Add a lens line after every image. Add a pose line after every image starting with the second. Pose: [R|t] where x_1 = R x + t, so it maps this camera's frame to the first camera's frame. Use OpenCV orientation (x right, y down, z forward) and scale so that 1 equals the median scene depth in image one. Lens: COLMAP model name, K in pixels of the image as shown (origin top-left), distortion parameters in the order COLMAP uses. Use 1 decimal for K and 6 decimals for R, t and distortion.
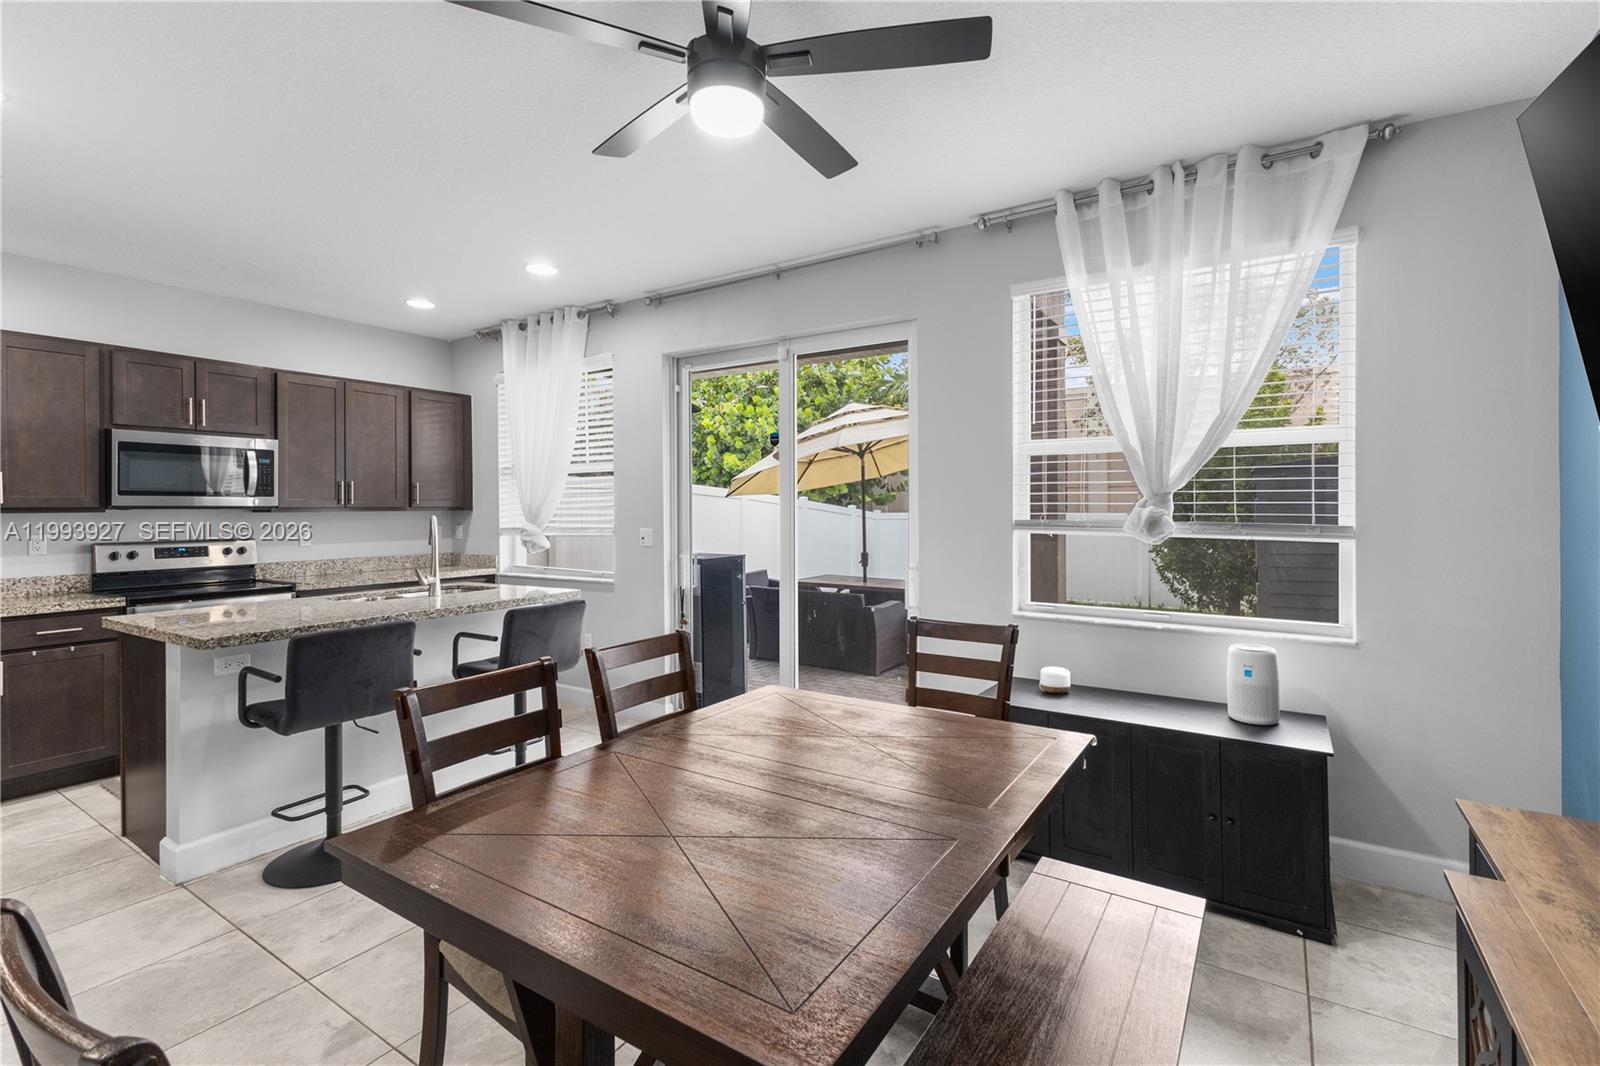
lens RADIAL K [[702.1, 0, 811.0], [0, 702.1, 517.4], [0, 0, 1]] dist [0.009835, -0.003234]
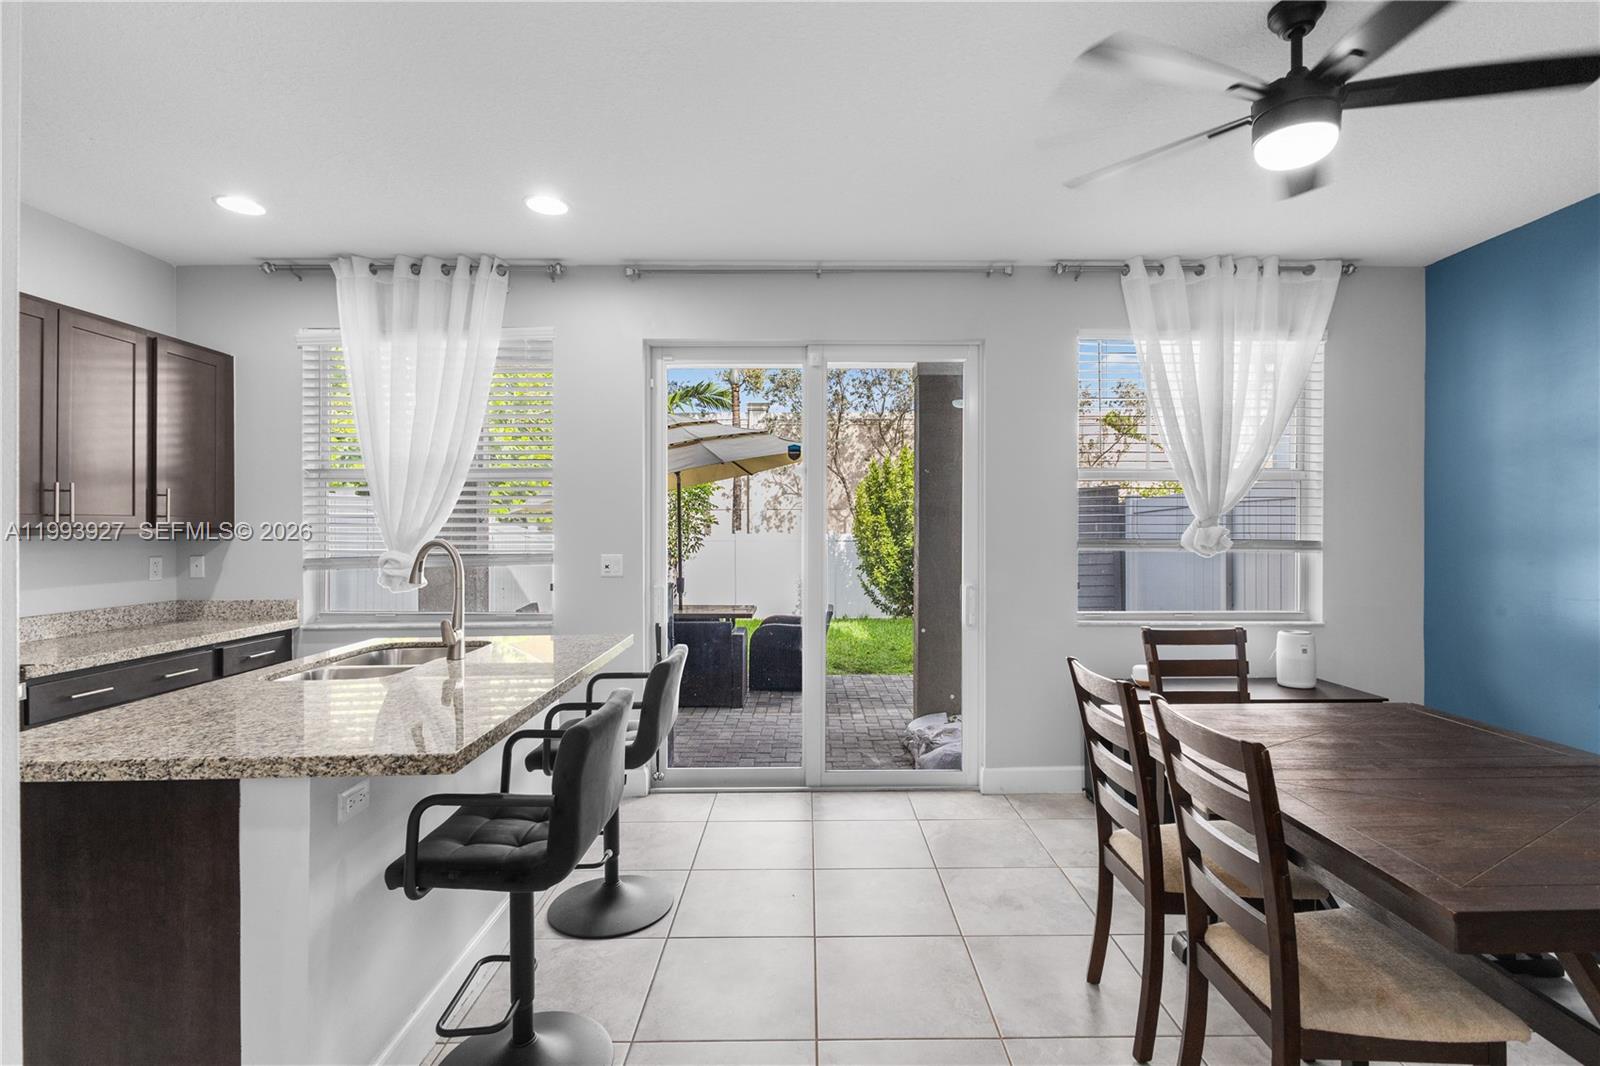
lens RADIAL K [[741.2, 0, 806.9], [0, 741.2, 531.8], [0, 0, 1]] dist [-0.000163, -0.001963]
pose [[0.841540, -0.002795, 0.540187, -0.524186], [0.008328, 0.999935, -0.007801, -0.001513], [-0.540130, 0.011063, 0.841509, 0.181875]]
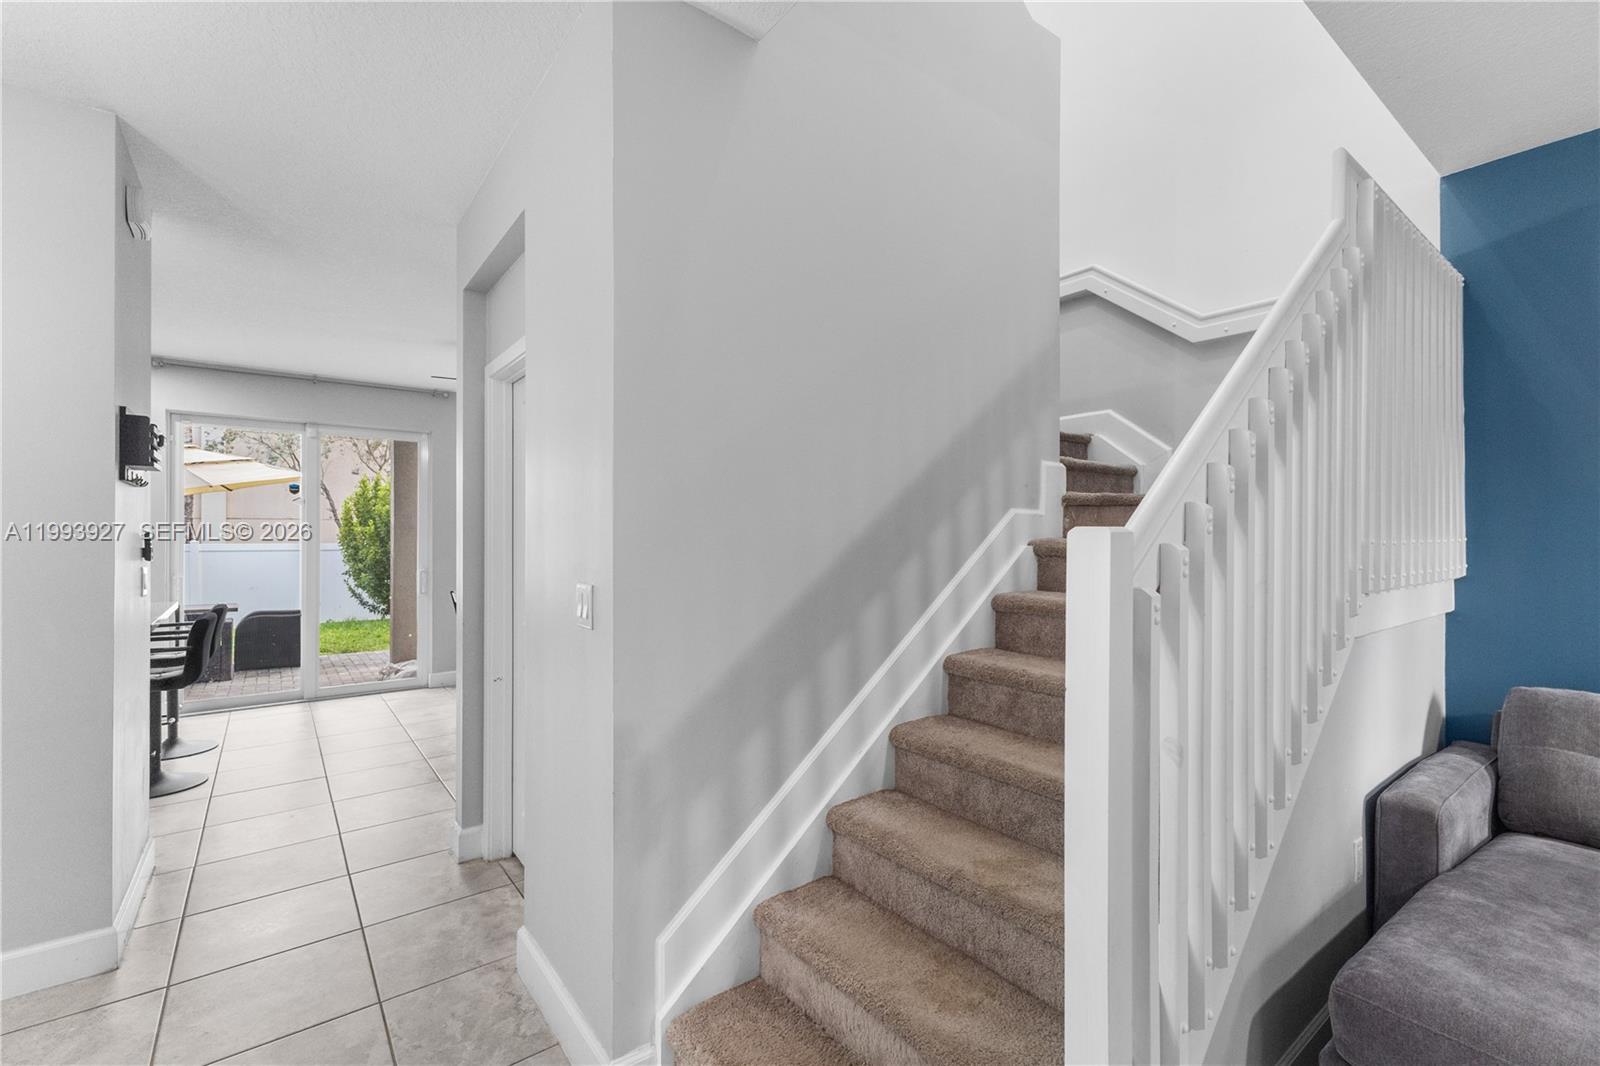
lens RADIAL K [[702.1, 0, 827.3], [0, 702.1, 534.7], [0, 0, 1]] dist [0.009835, -0.003234]
pose [[0.324756, 0.004166, 0.945789, -1.001054], [0.014296, 0.999854, -0.009313, 0.009080], [-0.945690, 0.016546, 0.324650, -0.461323]]
